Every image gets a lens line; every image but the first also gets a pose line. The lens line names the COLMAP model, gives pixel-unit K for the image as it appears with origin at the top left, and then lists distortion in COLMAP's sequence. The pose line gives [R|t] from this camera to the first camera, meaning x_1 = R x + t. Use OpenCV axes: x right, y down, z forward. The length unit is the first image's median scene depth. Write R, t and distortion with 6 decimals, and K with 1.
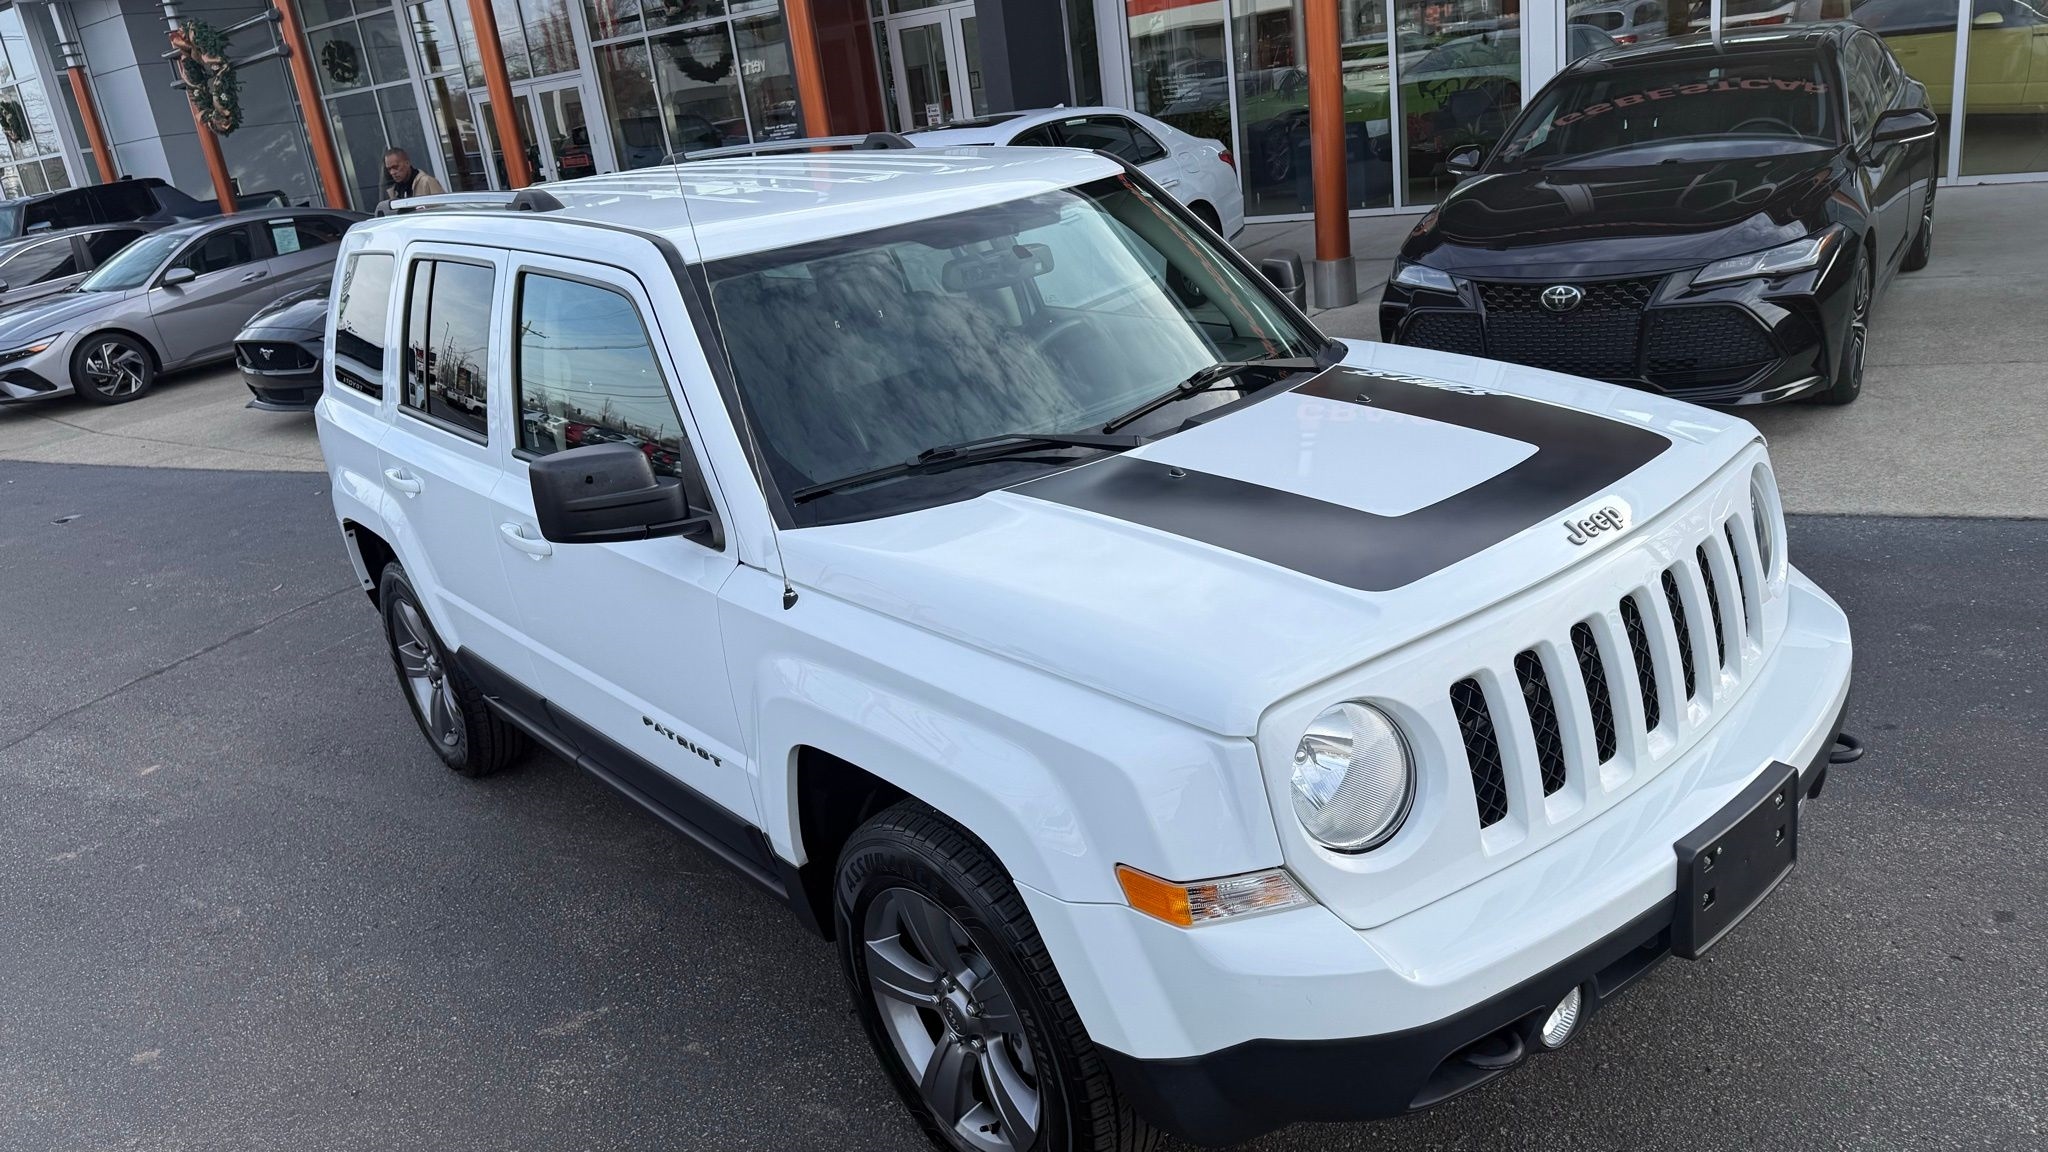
lens RADIAL K [[1566.6, 0, 1026.2], [0, 1566.6, 605.3], [0, 0, 1]] dist [0.073124, -0.096691]
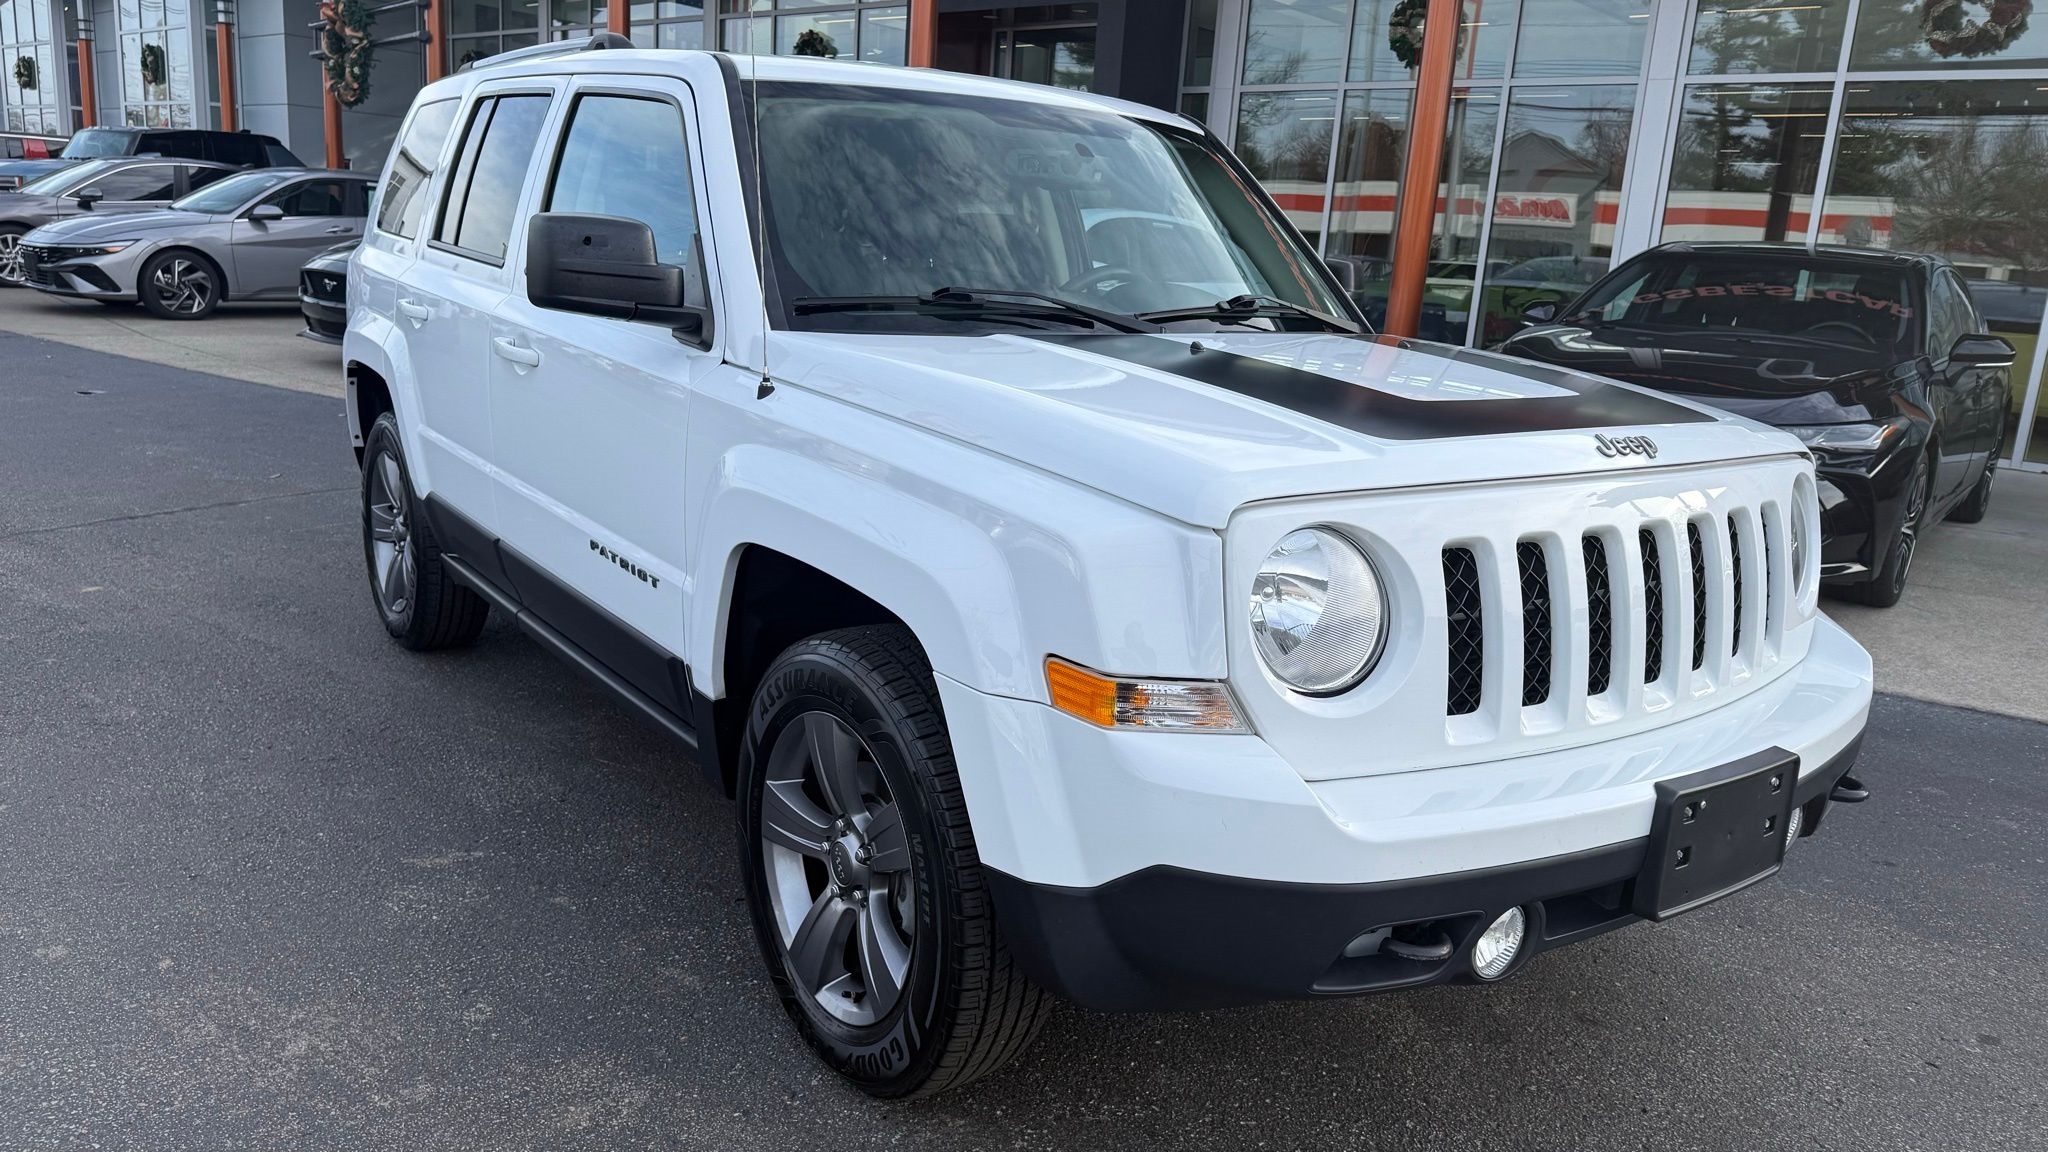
lens RADIAL K [[1566.6, 0, 1026.2], [0, 1566.6, 605.3], [0, 0, 1]] dist [0.073124, -0.096691]
pose [[0.978710, 0.204474, -0.017783, 0.035237], [-0.205220, 0.973539, -0.100534, 0.144428], [-0.003244, 0.102043, 0.994775, 0.061220]]
